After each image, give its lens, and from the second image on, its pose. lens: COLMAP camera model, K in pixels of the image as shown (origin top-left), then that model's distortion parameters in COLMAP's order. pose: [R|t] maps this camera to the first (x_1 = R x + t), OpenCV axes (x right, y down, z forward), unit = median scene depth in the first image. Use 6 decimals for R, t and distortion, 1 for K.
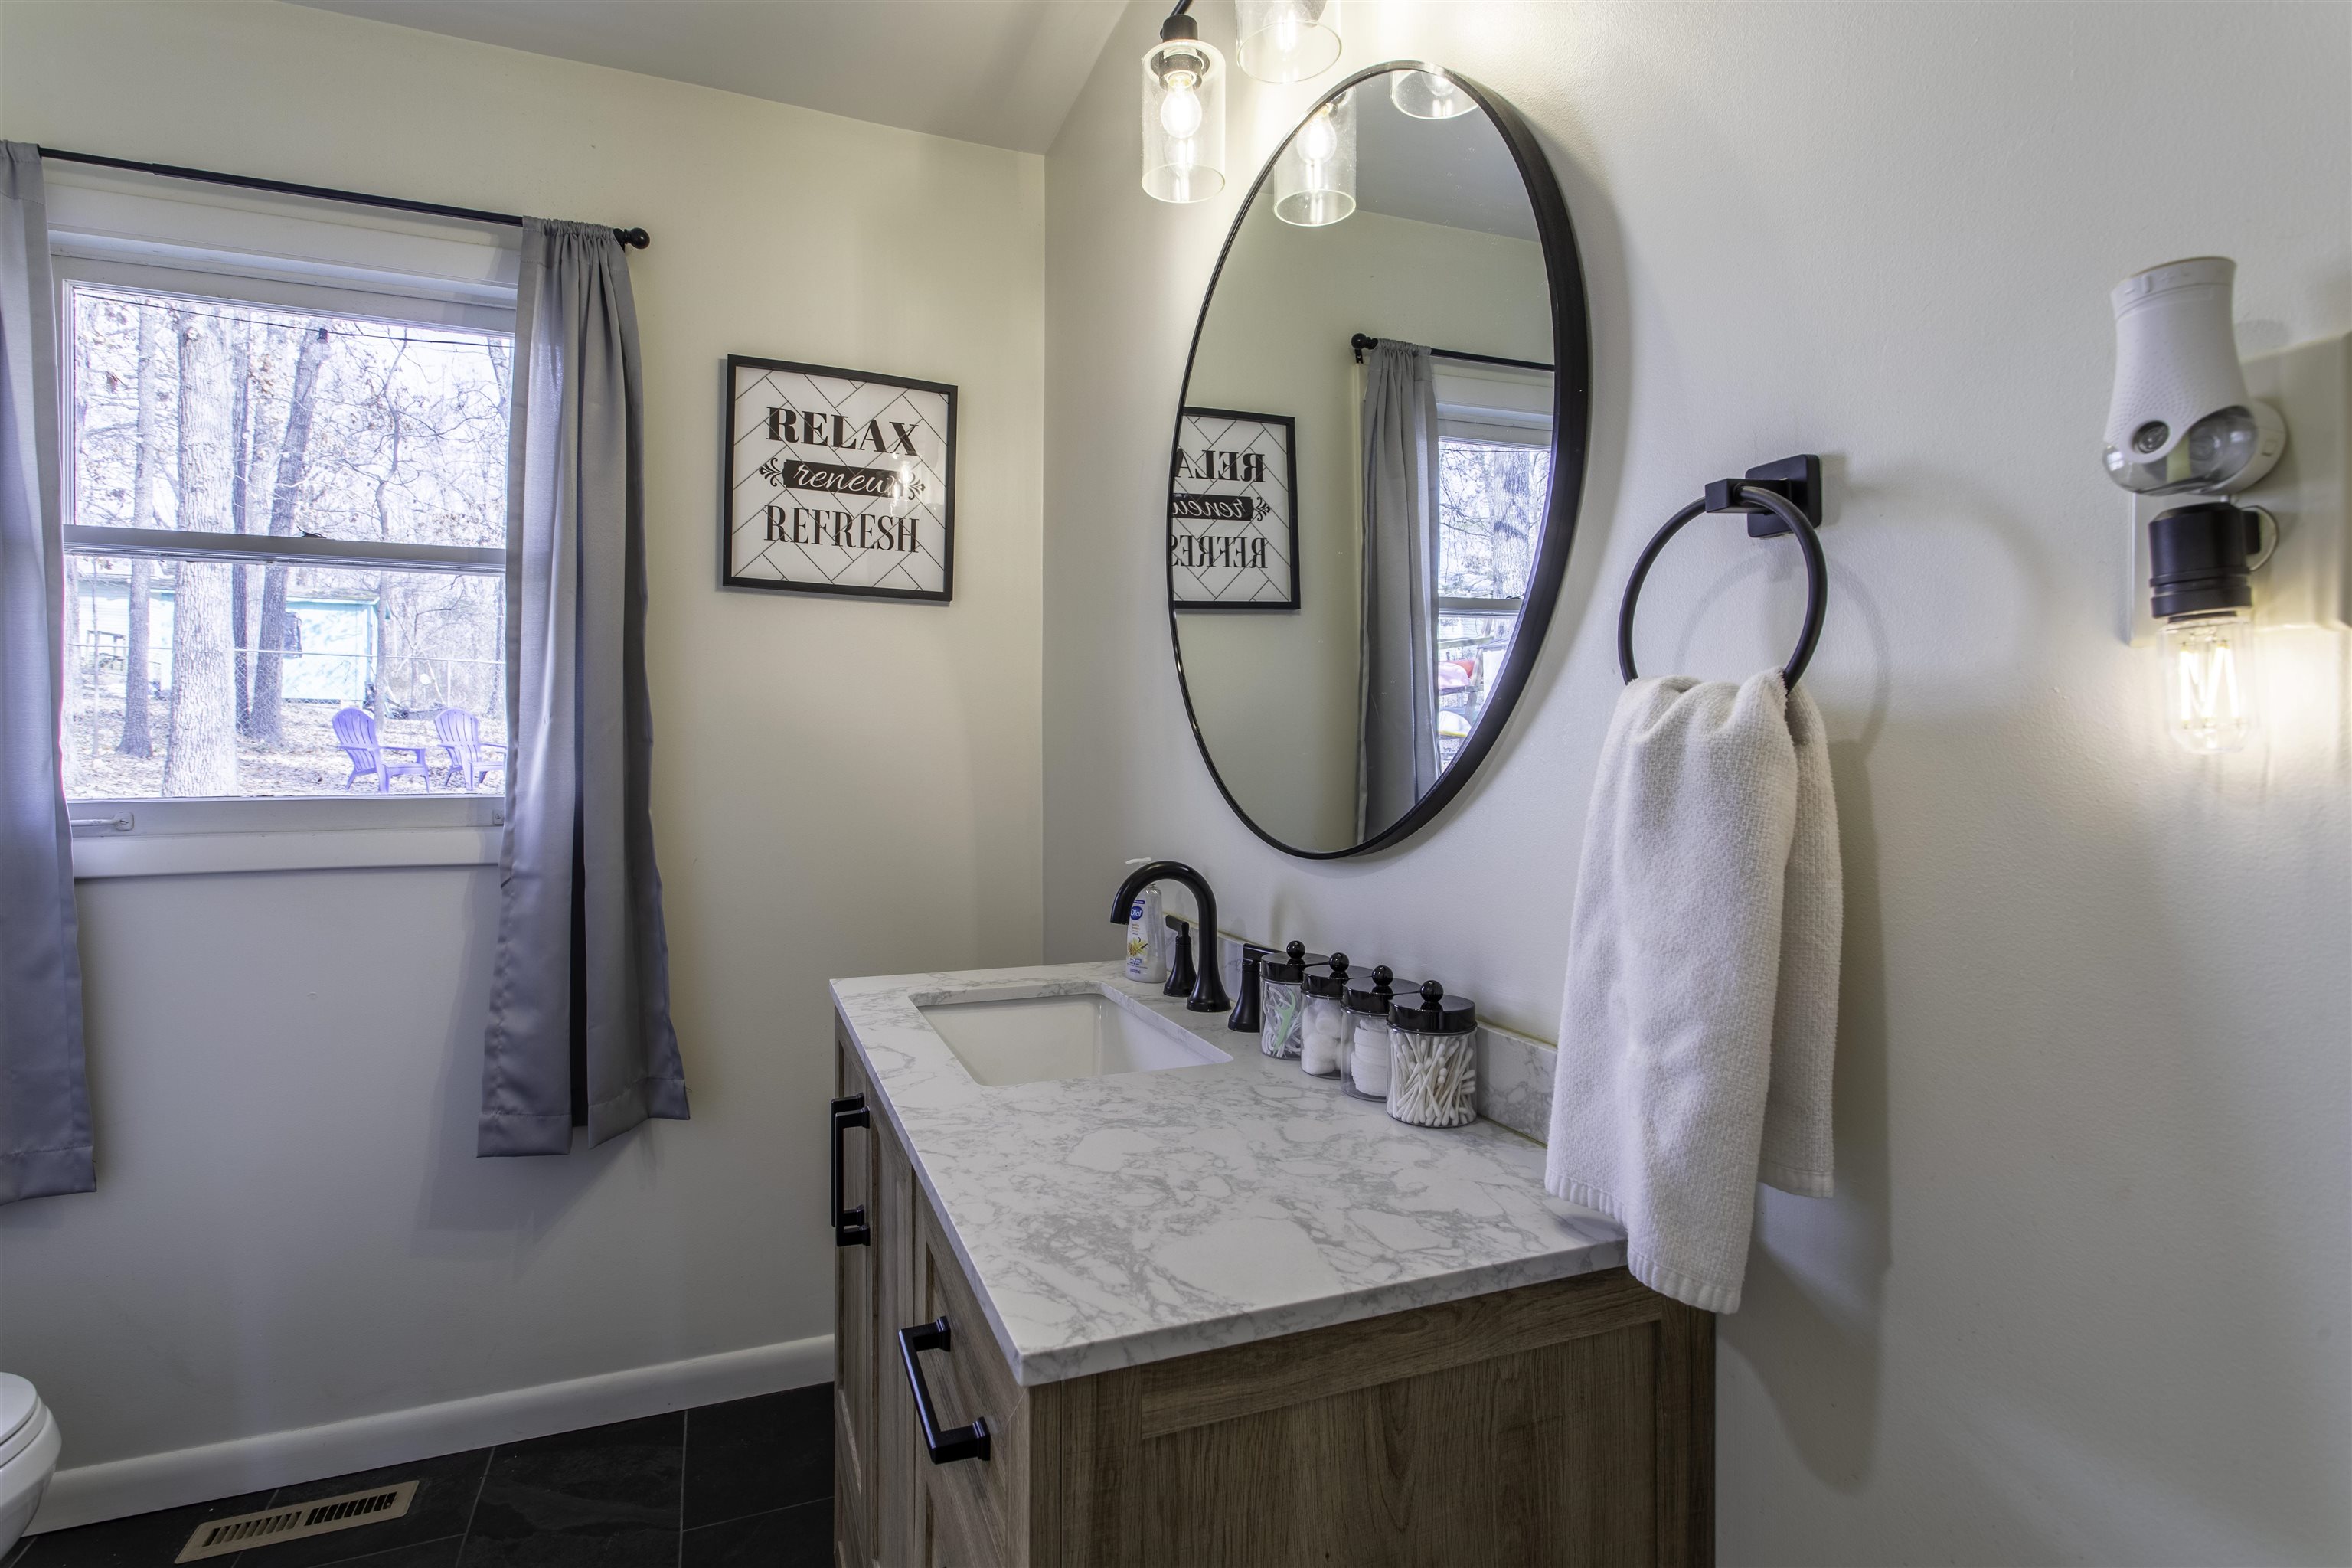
lens RADIAL K [[1144.1, 0, 1167.0], [0, 1144.1, 755.5], [0, 0, 1]] dist [0.000064, 0.001443]
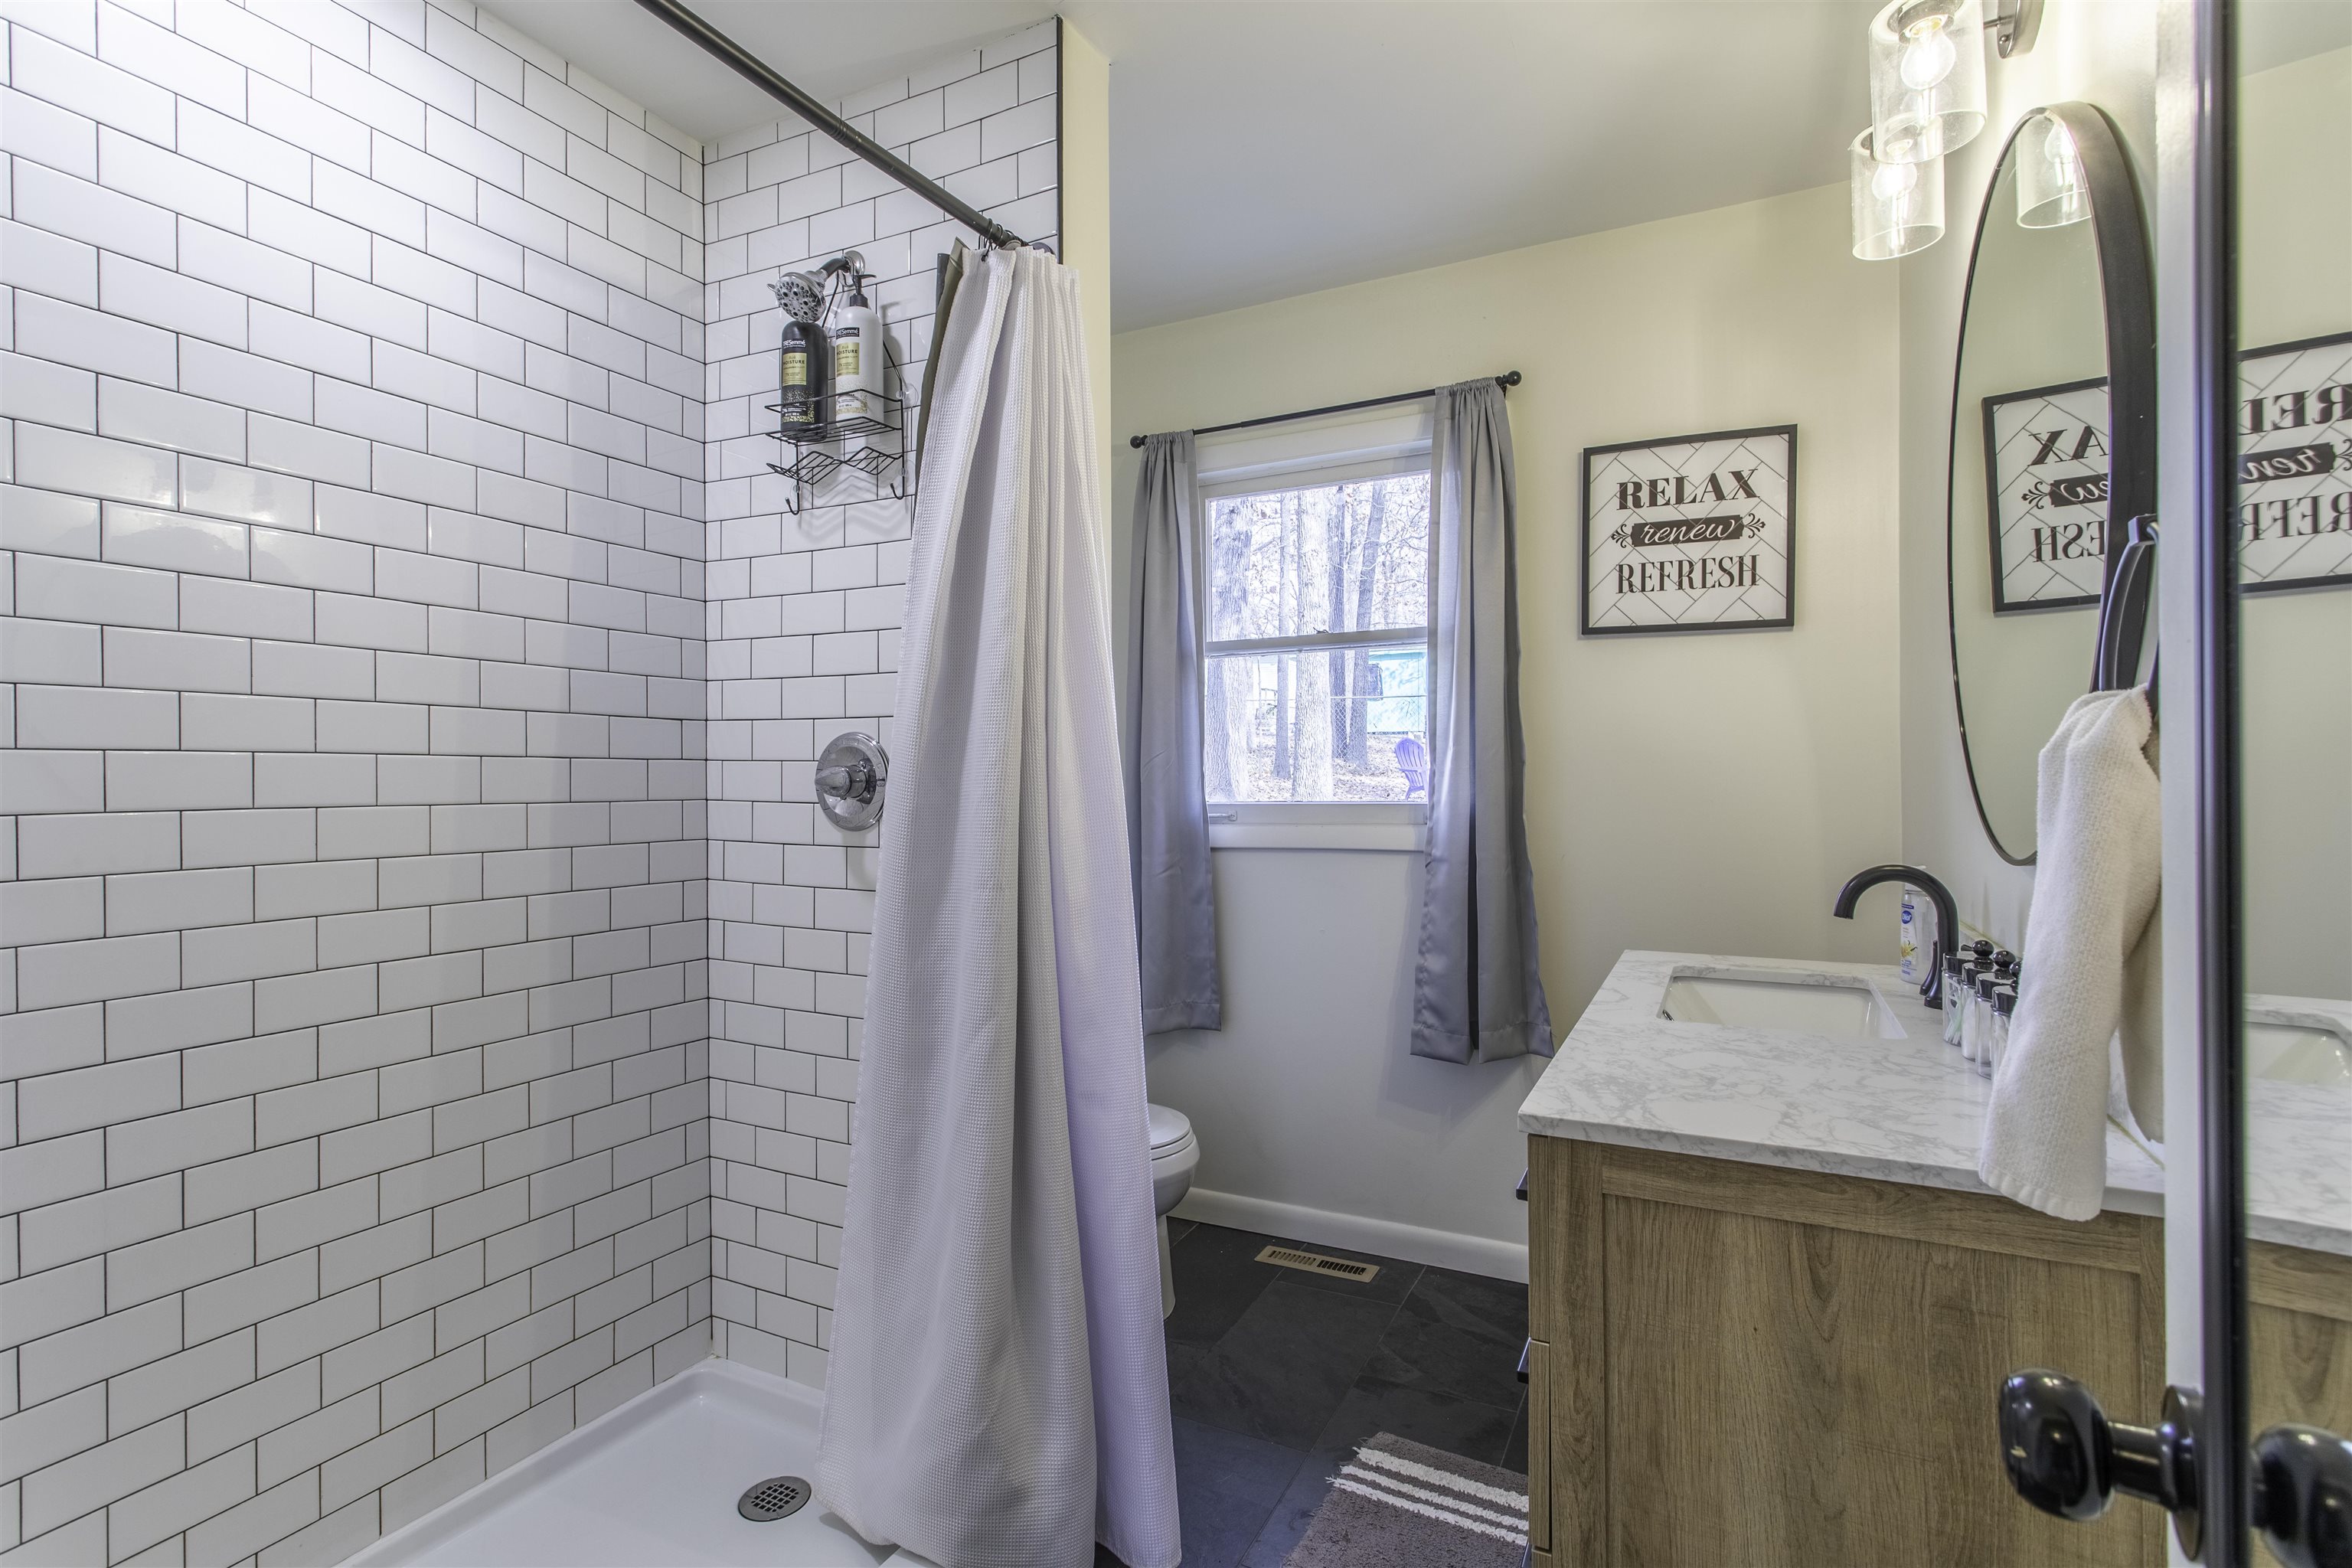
lens RADIAL K [[1144.1, 0, 1167.0], [0, 1144.1, 755.5], [0, 0, 1]] dist [0.000064, 0.001443]
pose [[0.666327, -0.020711, -0.745372, 0.232098], [0.008458, 0.999760, -0.020218, 0.002779], [0.745612, 0.007167, 0.666342, -0.158924]]
